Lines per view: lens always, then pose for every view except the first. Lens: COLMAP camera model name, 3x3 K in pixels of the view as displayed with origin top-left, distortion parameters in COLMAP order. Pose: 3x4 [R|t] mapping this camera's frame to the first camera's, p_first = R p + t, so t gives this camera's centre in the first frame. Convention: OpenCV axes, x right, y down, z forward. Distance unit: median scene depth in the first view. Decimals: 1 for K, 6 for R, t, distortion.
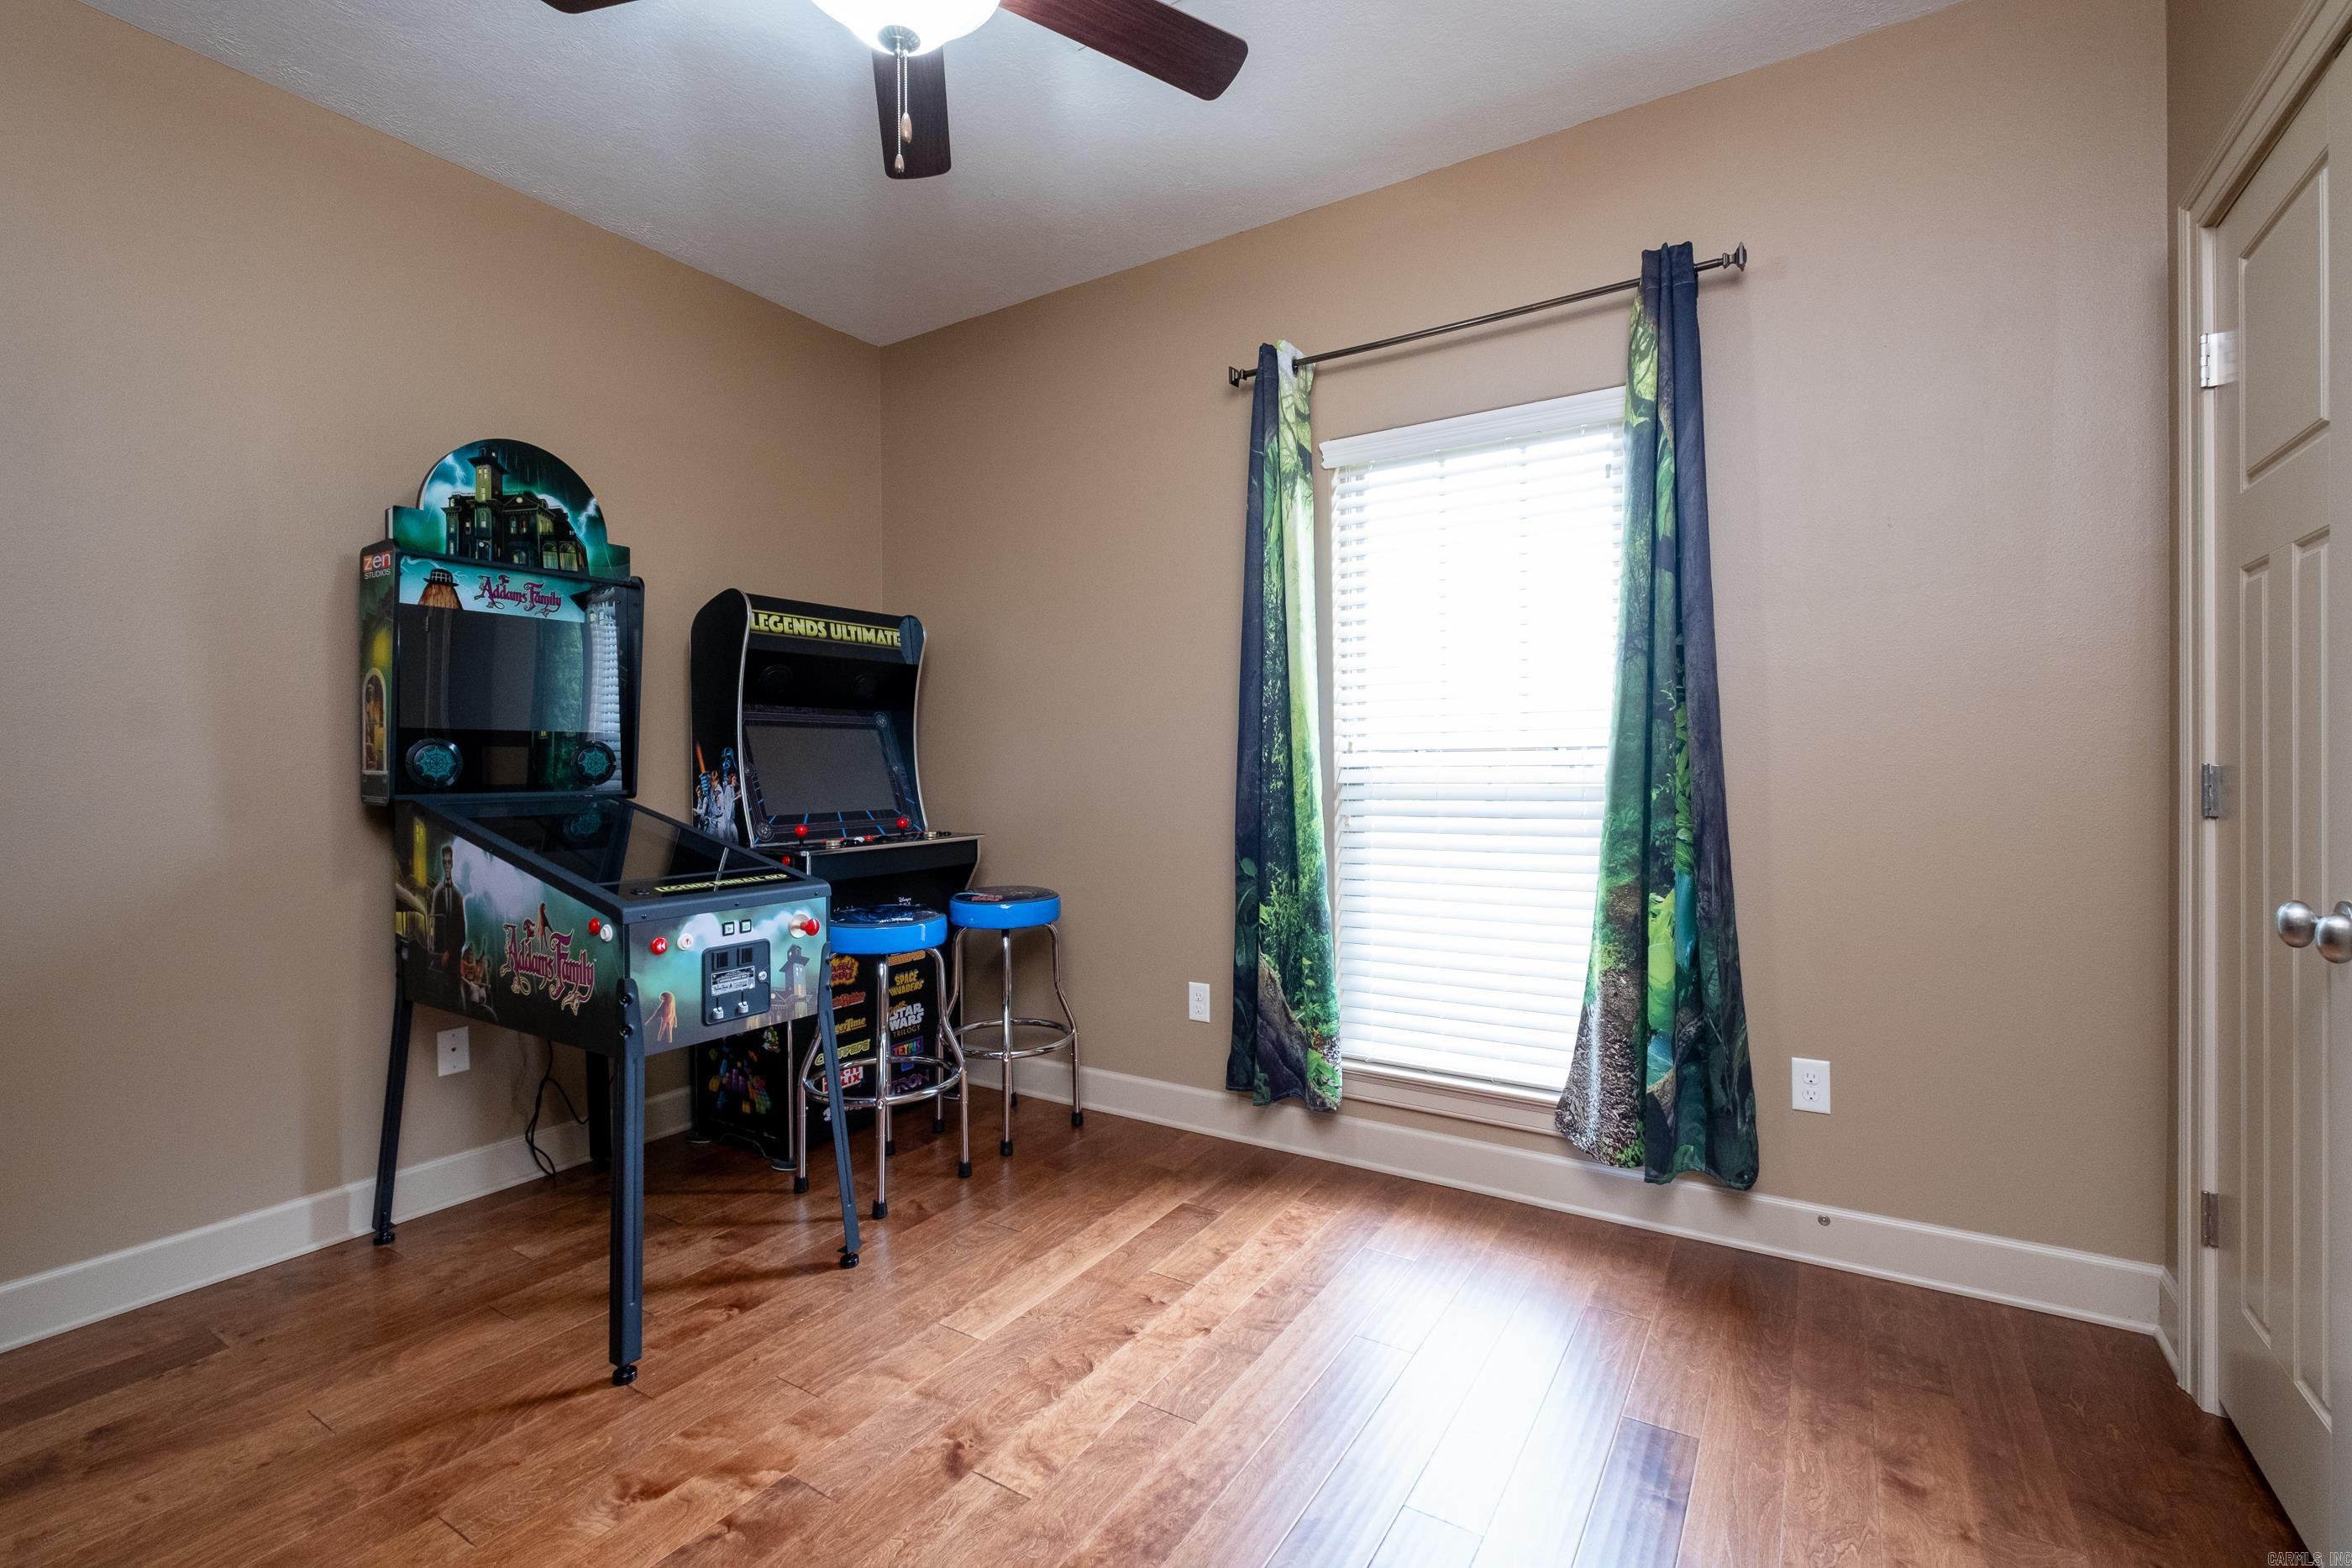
lens RADIAL K [[1051.0, 0, 1158.3], [0, 1051.0, 770.4], [0, 0, 1]] dist [0.002979, -0.005458]
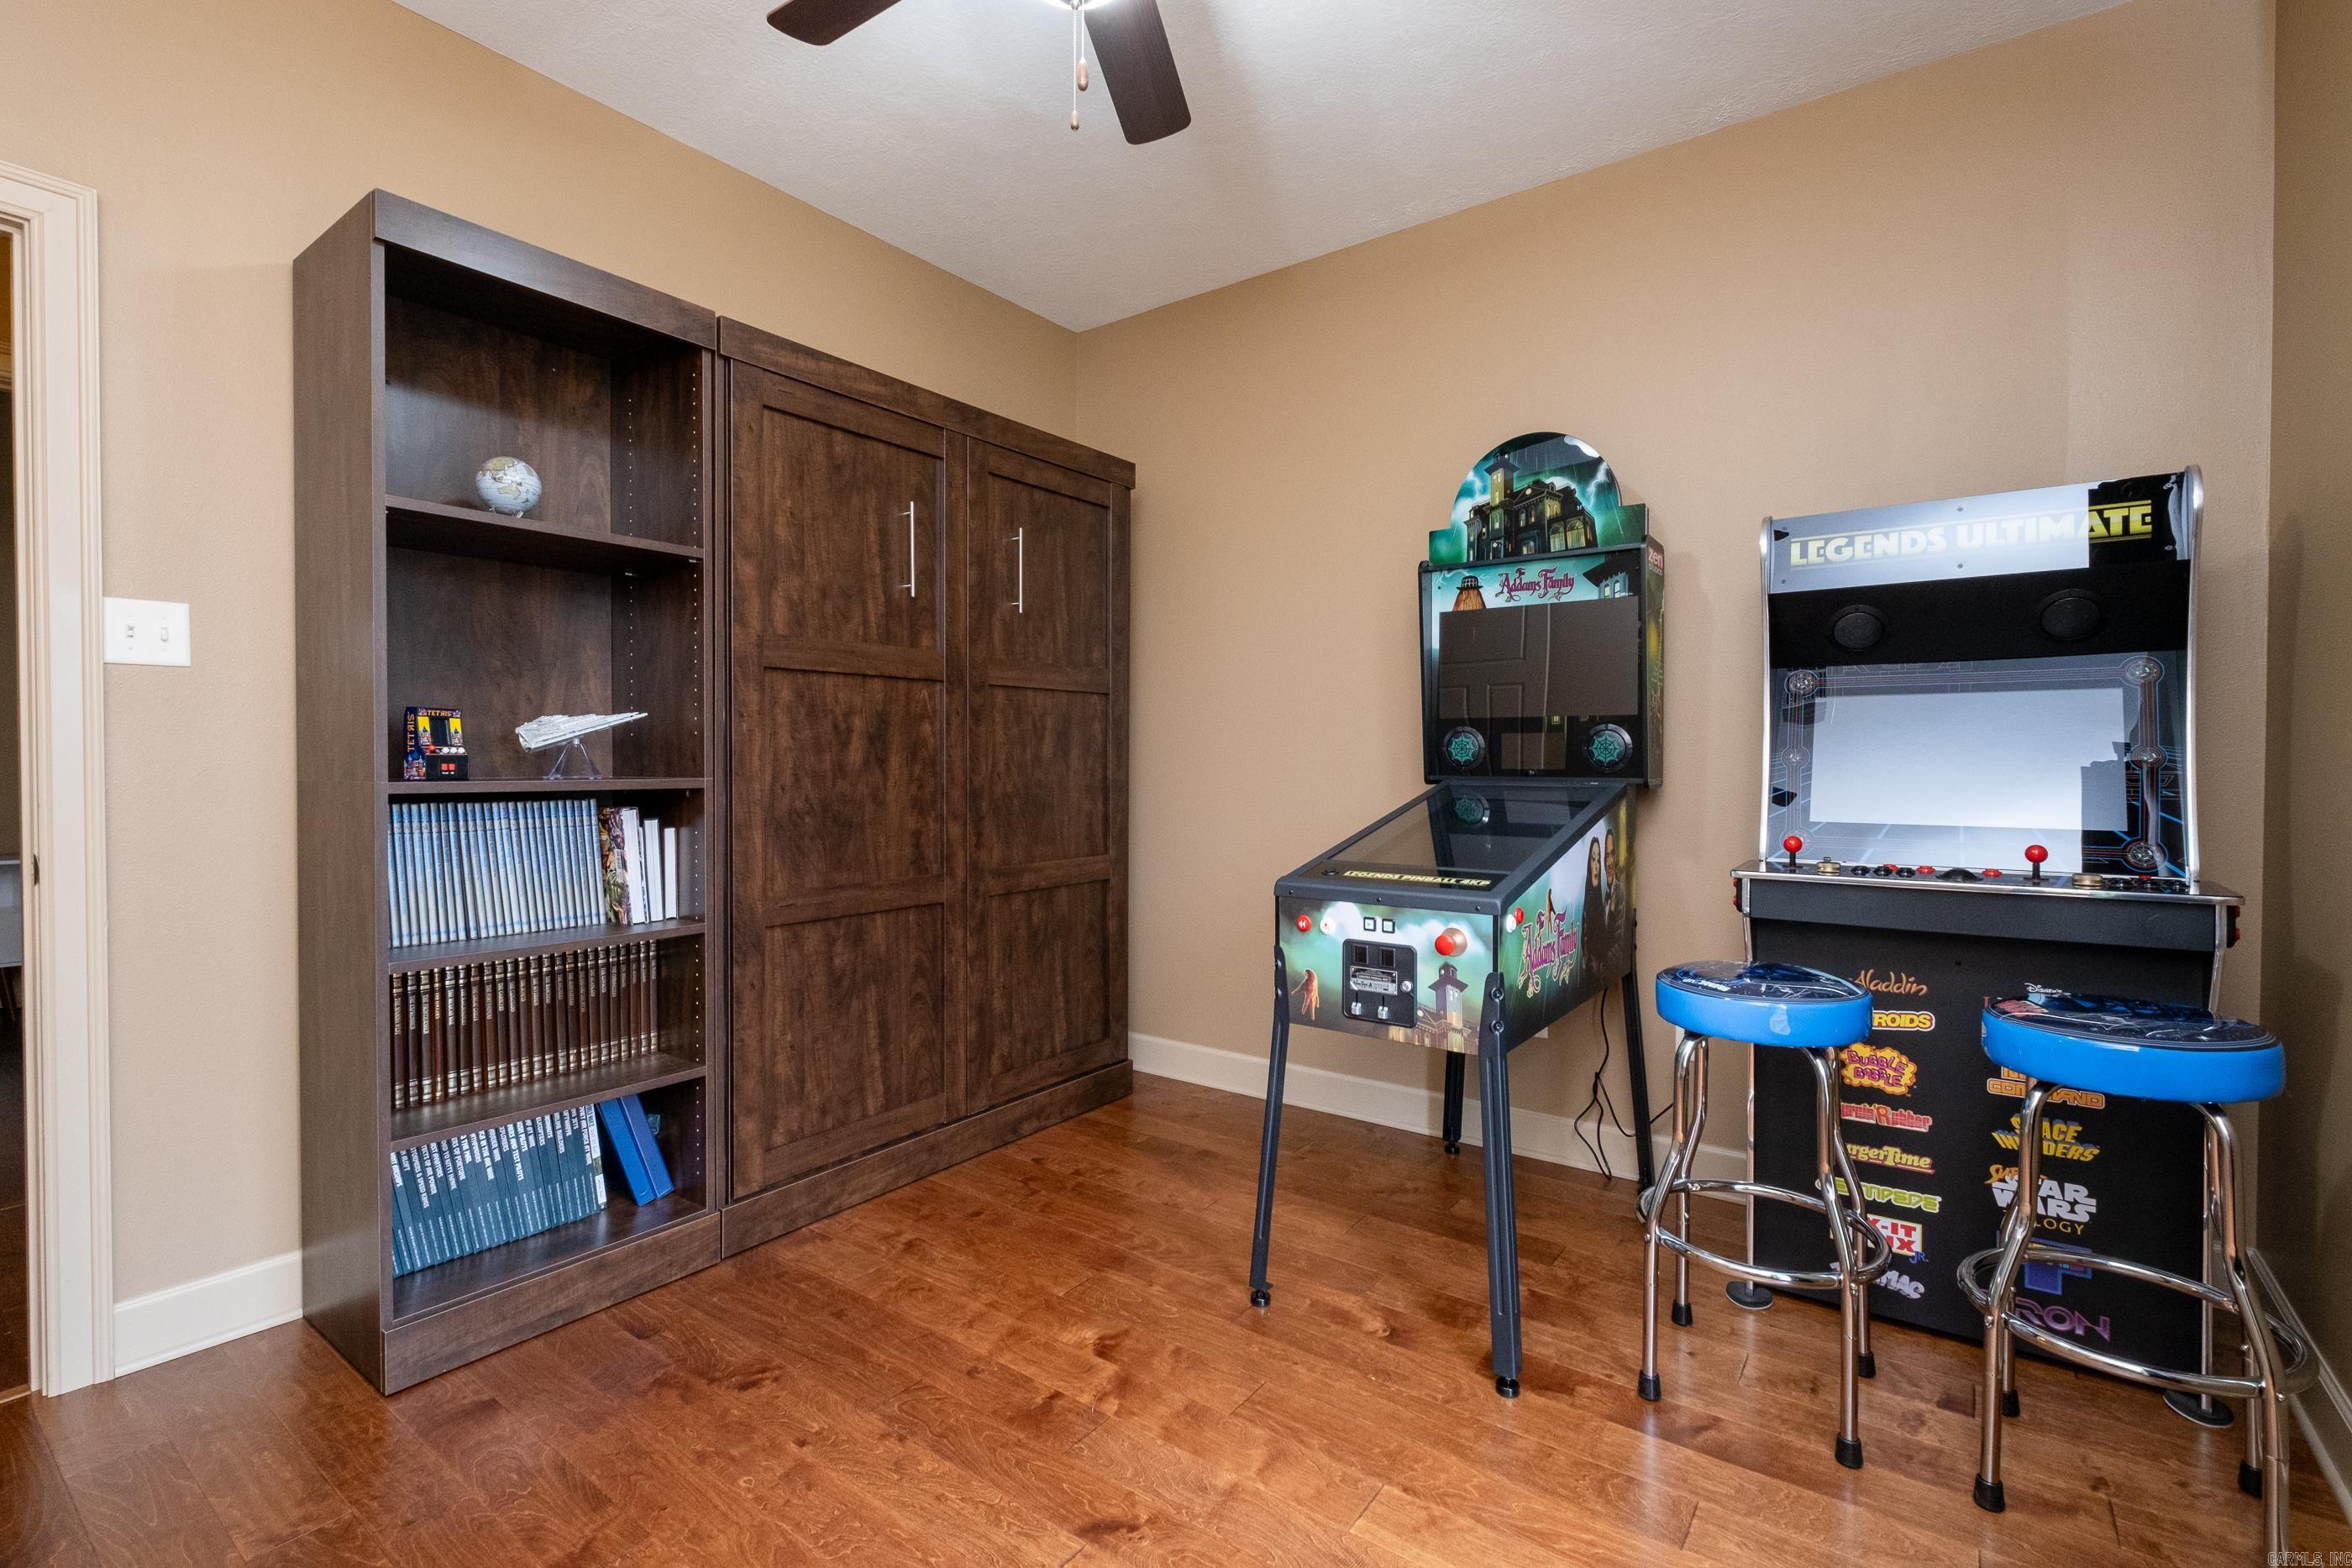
lens RADIAL K [[1051.0, 0, 1159.5], [0, 1051.0, 771.5], [0, 0, 1]] dist [0.002979, -0.005458]
pose [[-0.067639, 0.021058, -0.997488, 0.466913], [-0.005507, 0.999754, 0.021480, -0.005003], [0.997695, 0.006946, -0.067507, 0.751412]]
